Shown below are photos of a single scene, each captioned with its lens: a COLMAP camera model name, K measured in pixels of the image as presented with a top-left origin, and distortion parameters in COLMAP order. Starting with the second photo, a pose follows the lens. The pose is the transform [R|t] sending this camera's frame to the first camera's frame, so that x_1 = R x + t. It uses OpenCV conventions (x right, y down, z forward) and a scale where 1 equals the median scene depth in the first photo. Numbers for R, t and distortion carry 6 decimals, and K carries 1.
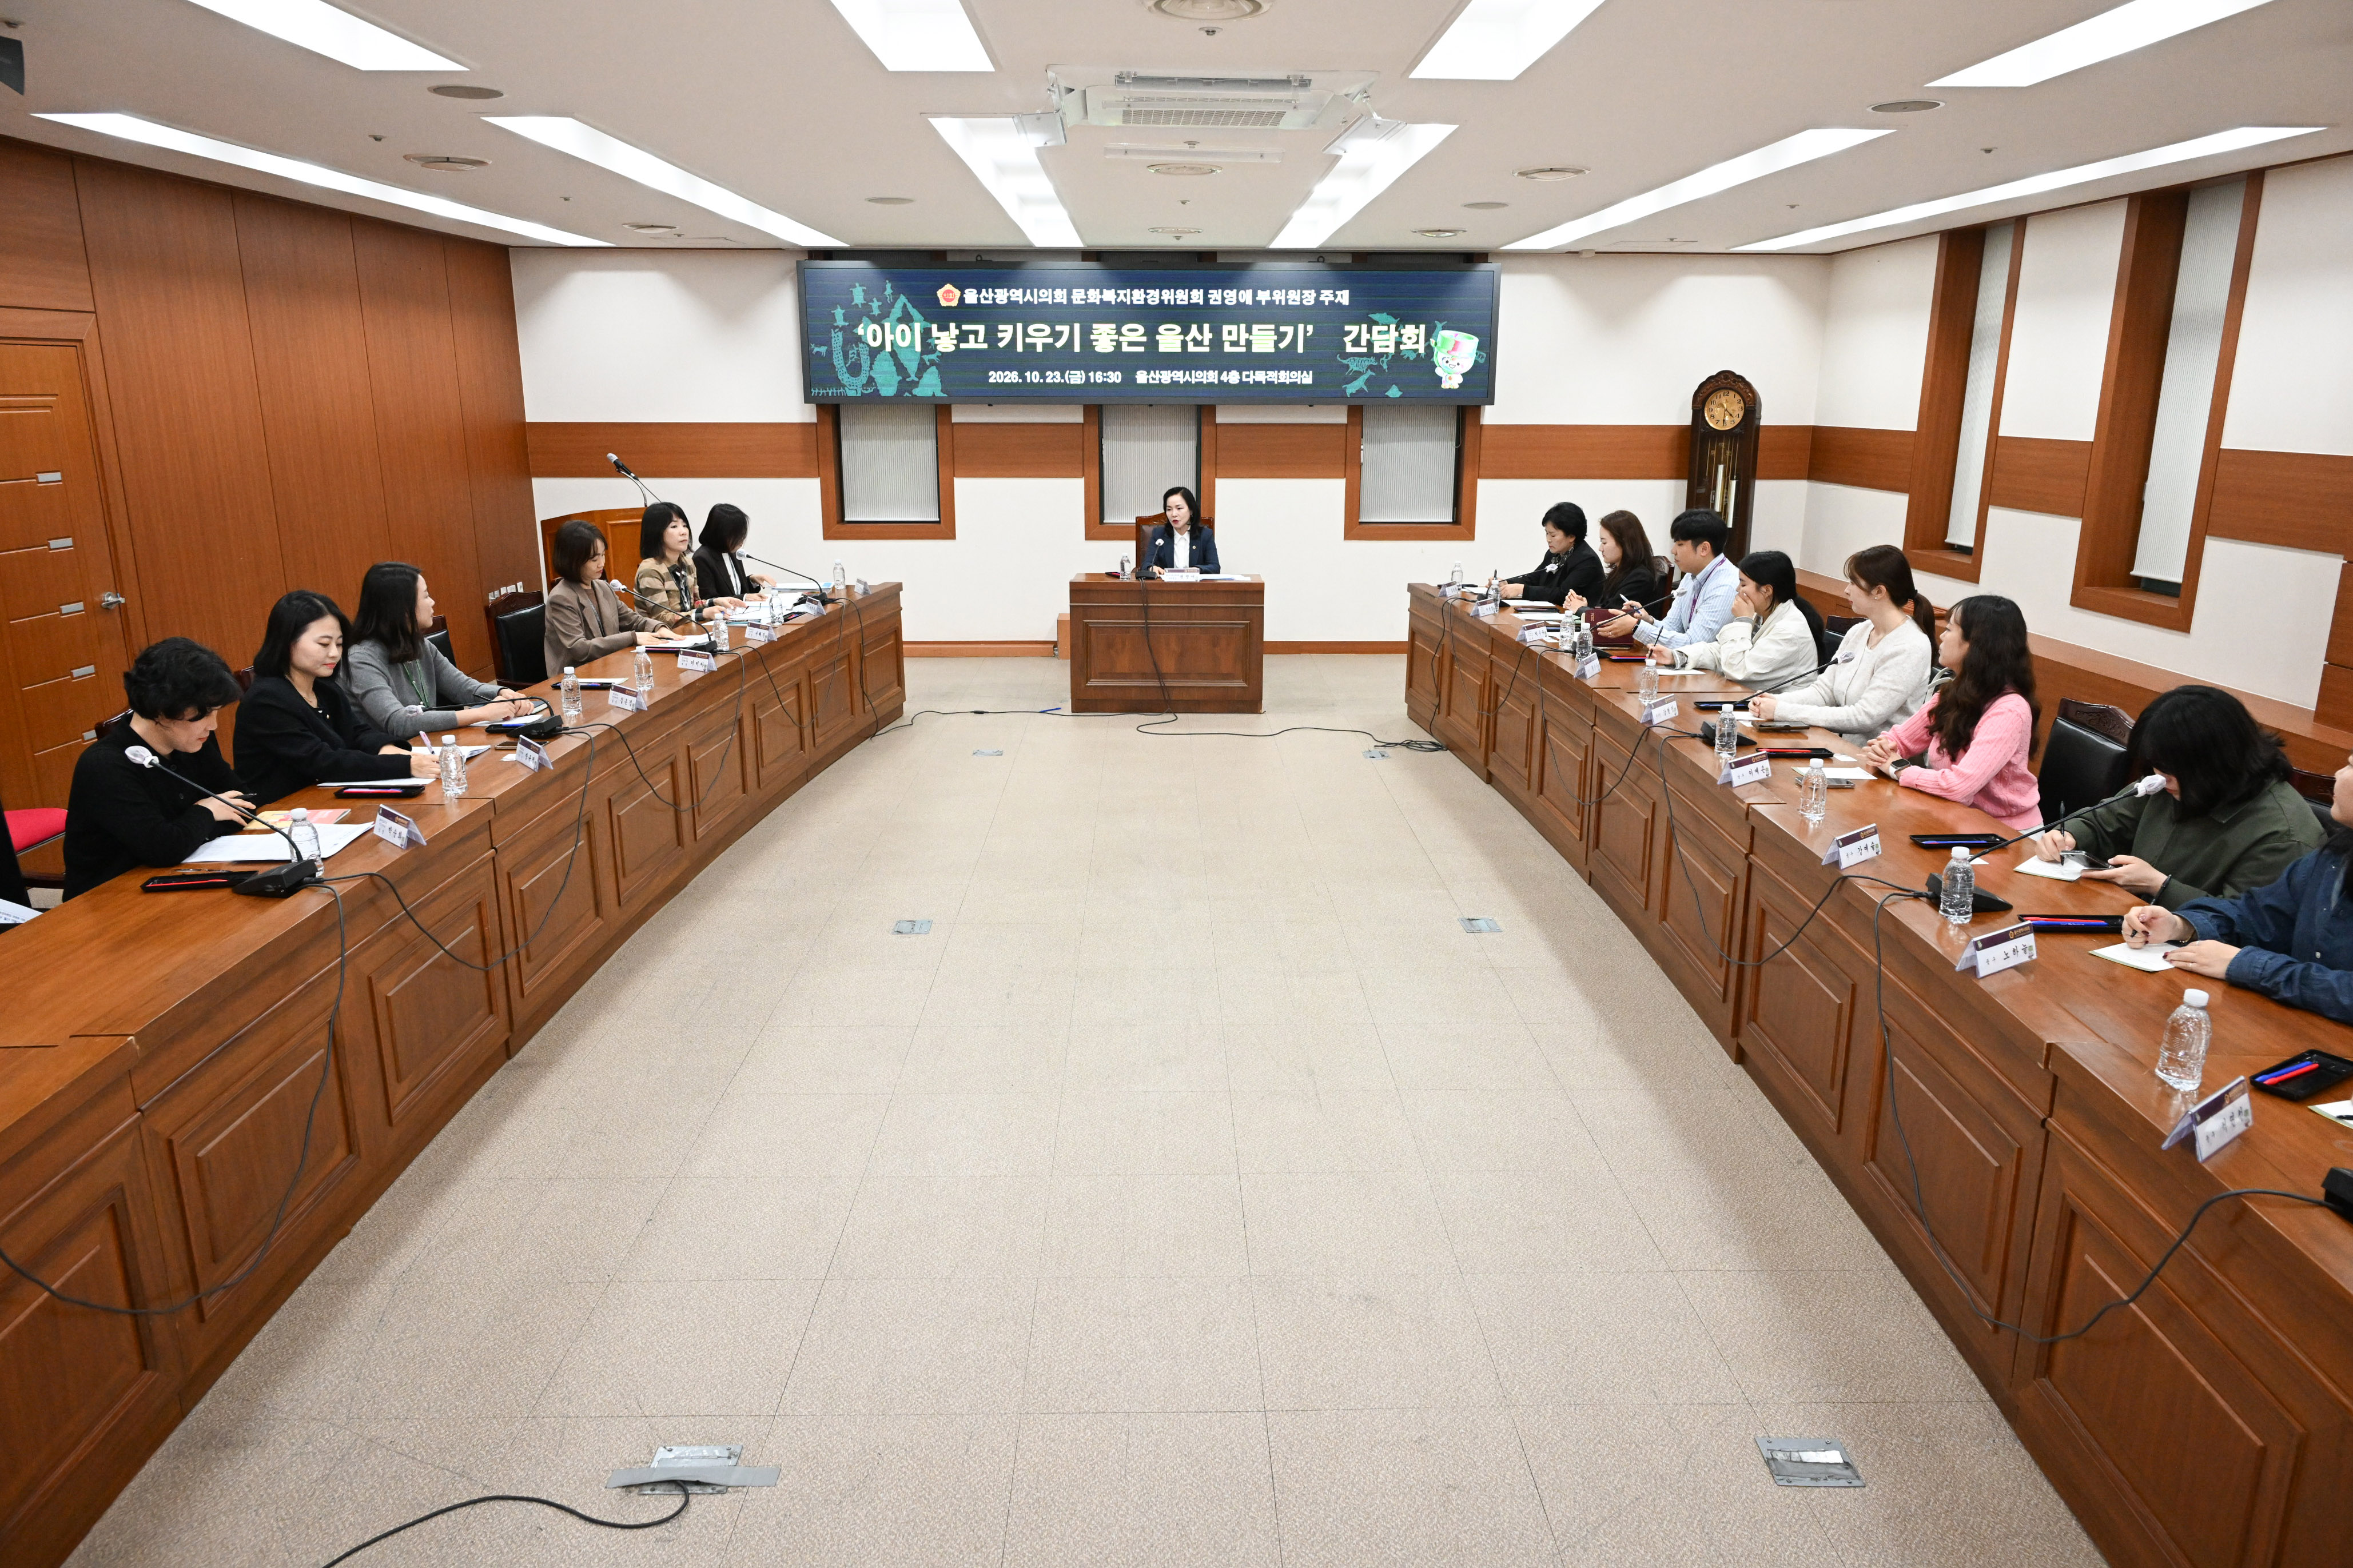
lens RADIAL K [[1563.1, 0, 1176.5], [0, 1563.1, 784.0], [0, 0, 1]] dist [-0.005654, -0.002647]
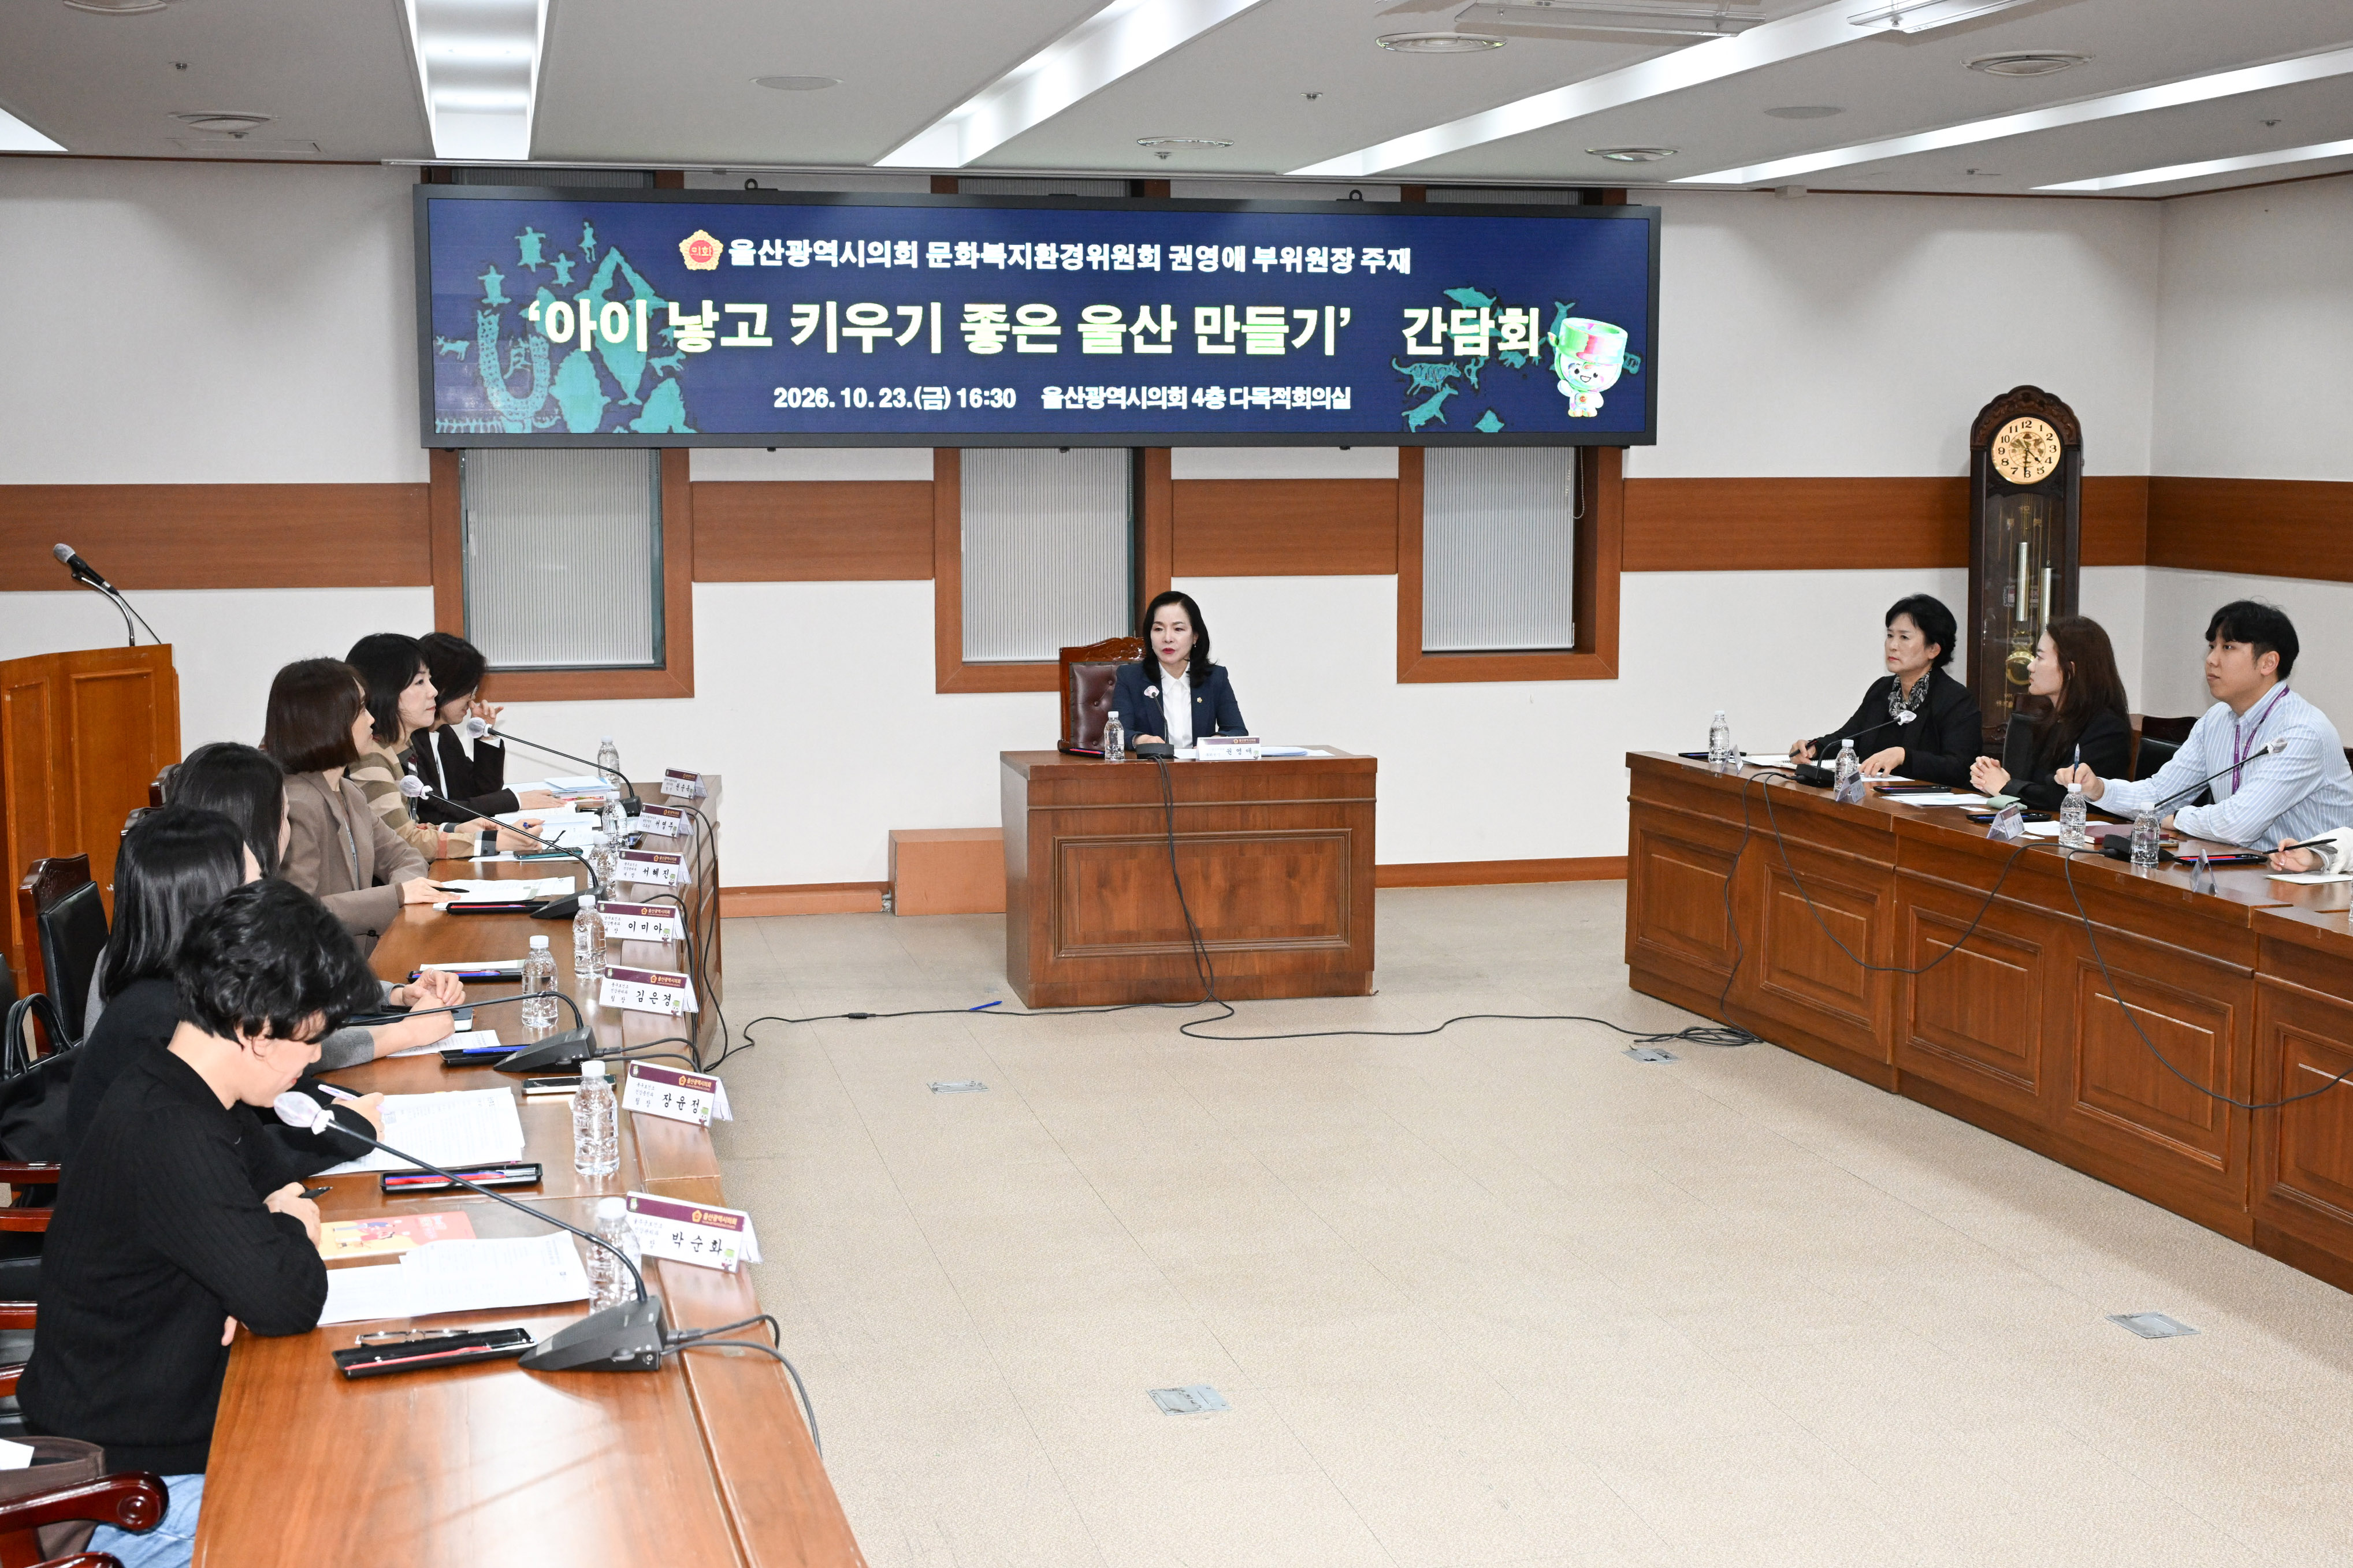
lens RADIAL K [[2943.2, 0, 1176.5], [0, 2943.2, 784.0], [0, 0, 1]] dist [-0.003494, -0.014741]
pose [[0.977557, -0.028257, 0.208766, -0.201151], [0.054603, 0.991084, -0.121536, 0.002815], [-0.203470, 0.130207, 0.970384, 0.002407]]
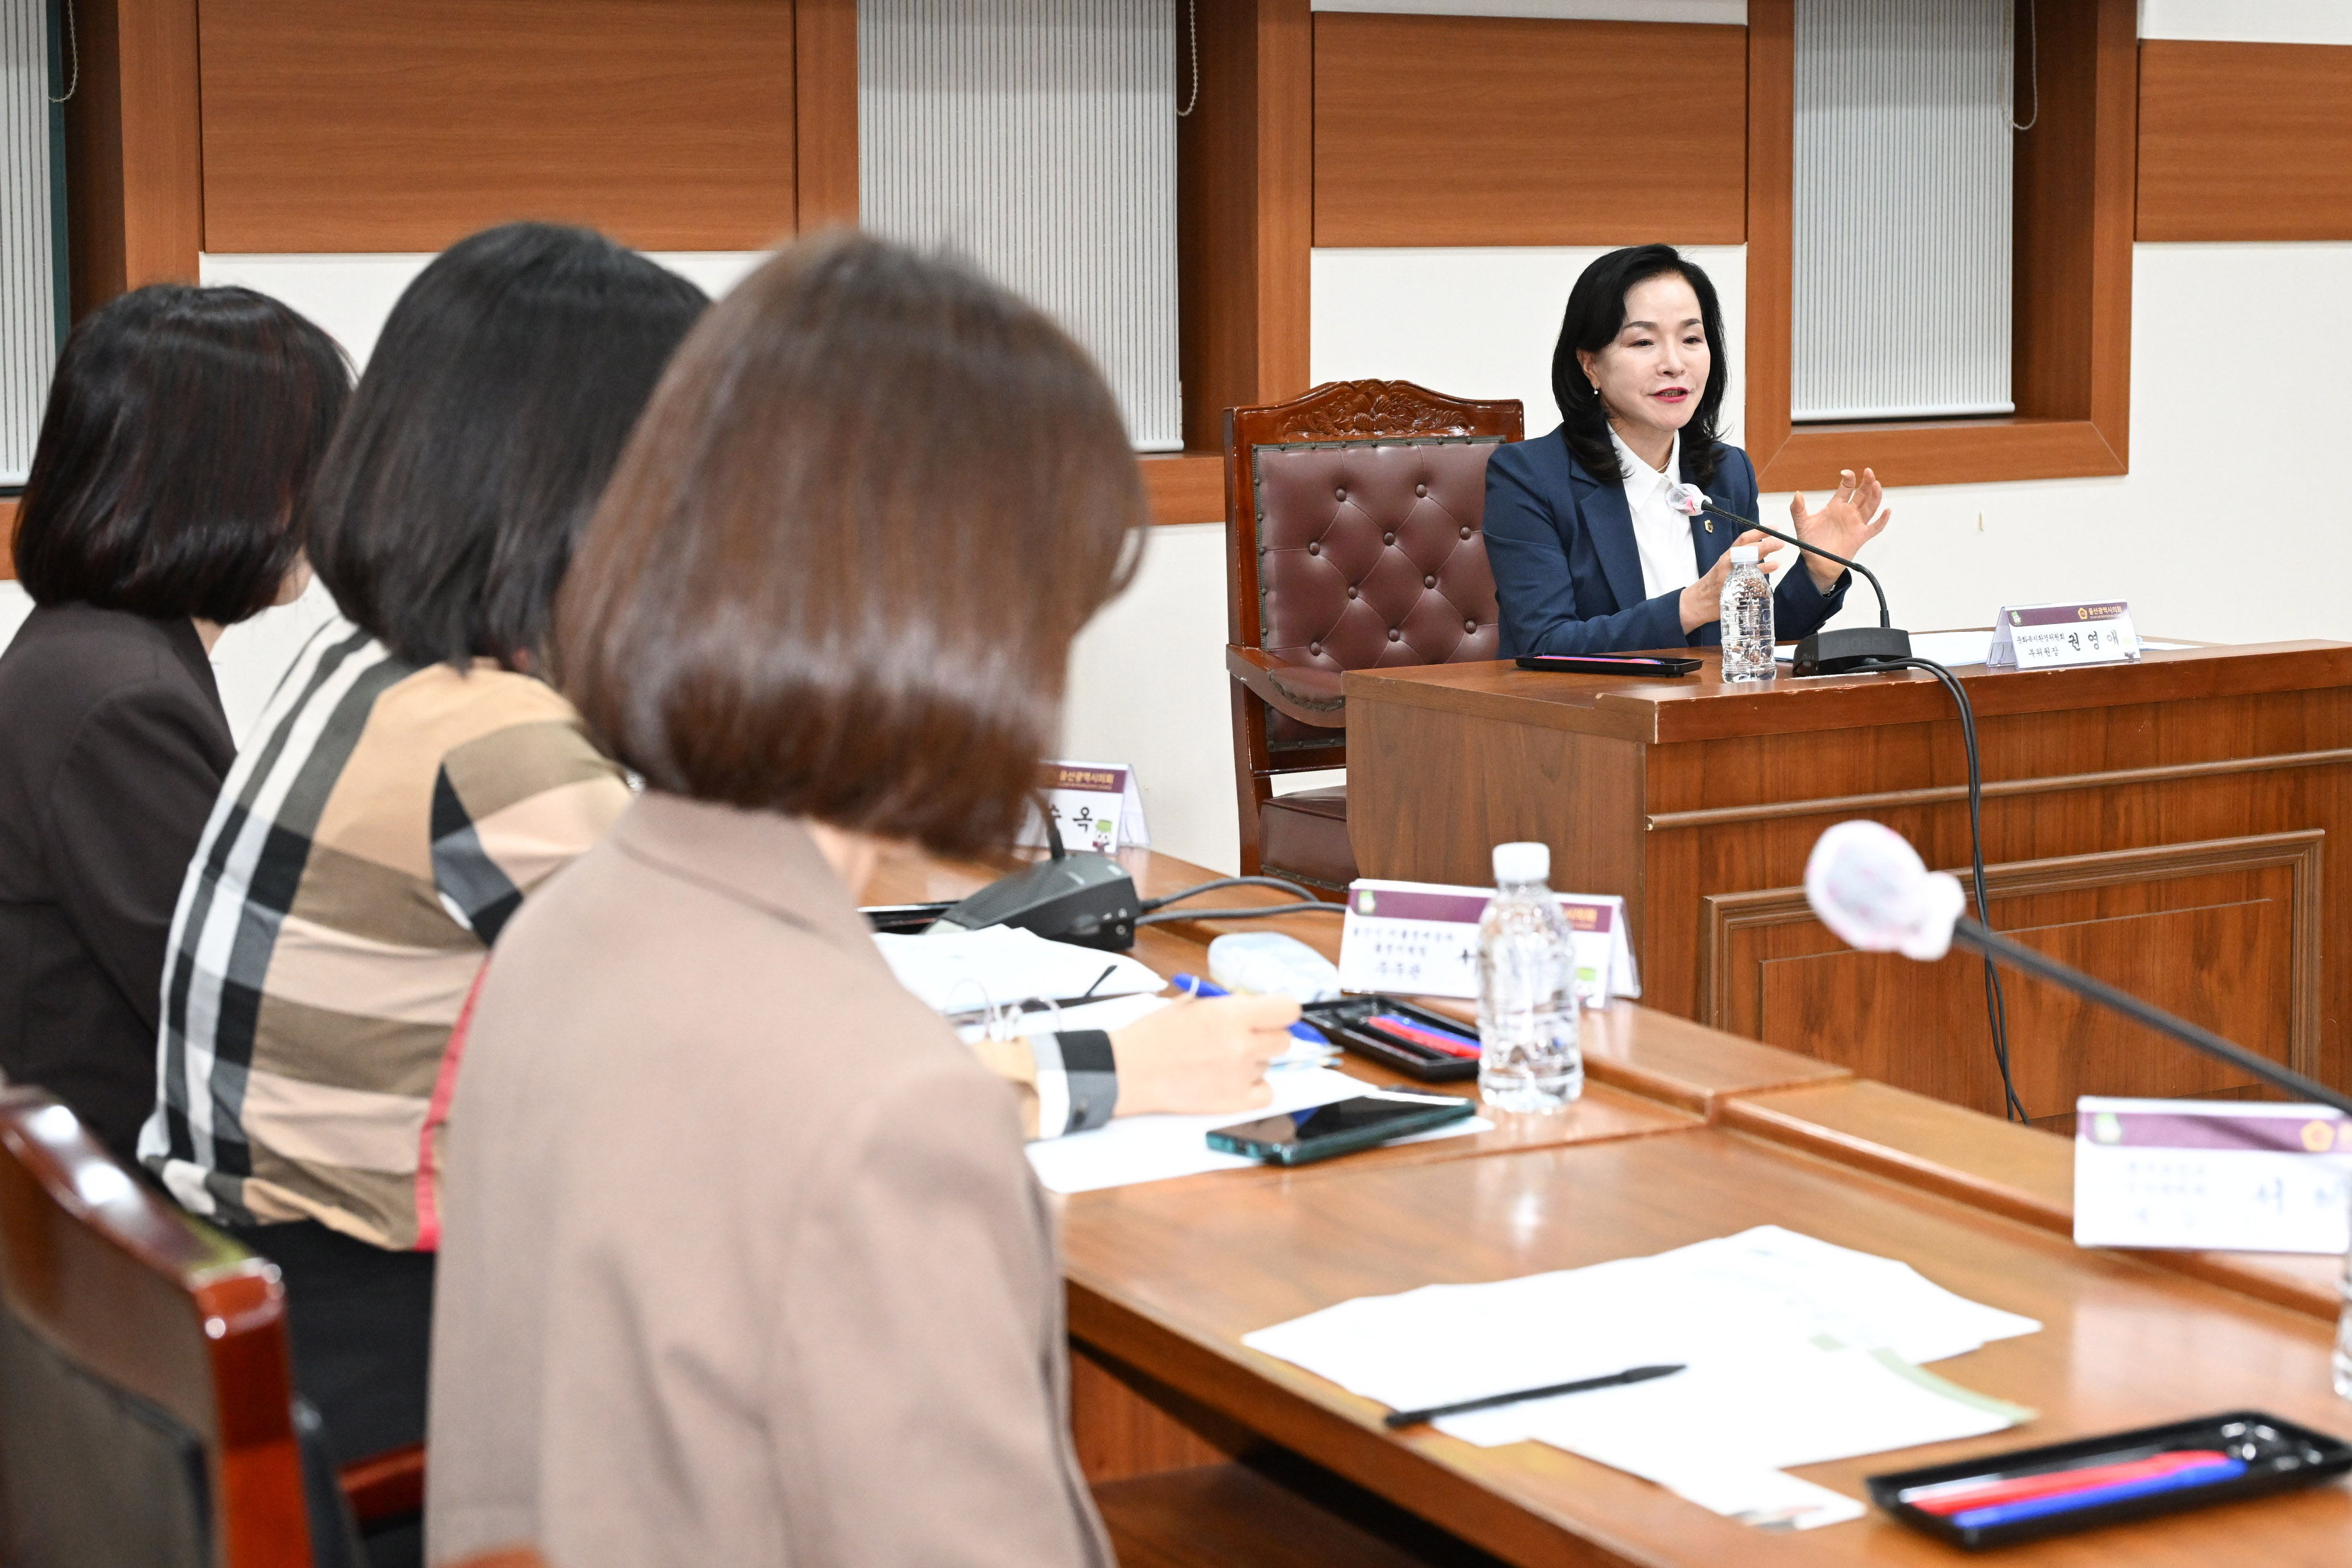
lens RADIAL K [[4186.7, 0, 1327.7], [0, 4186.7, 780.0], [0, 0, 1]] dist [-0.031784, 0.162334]
pose [[0.832203, -0.077987, 0.548959, -0.330861], [0.140565, 0.987390, -0.072820, -0.077303], [-0.536358, 0.137765, 0.832671, 0.522748]]
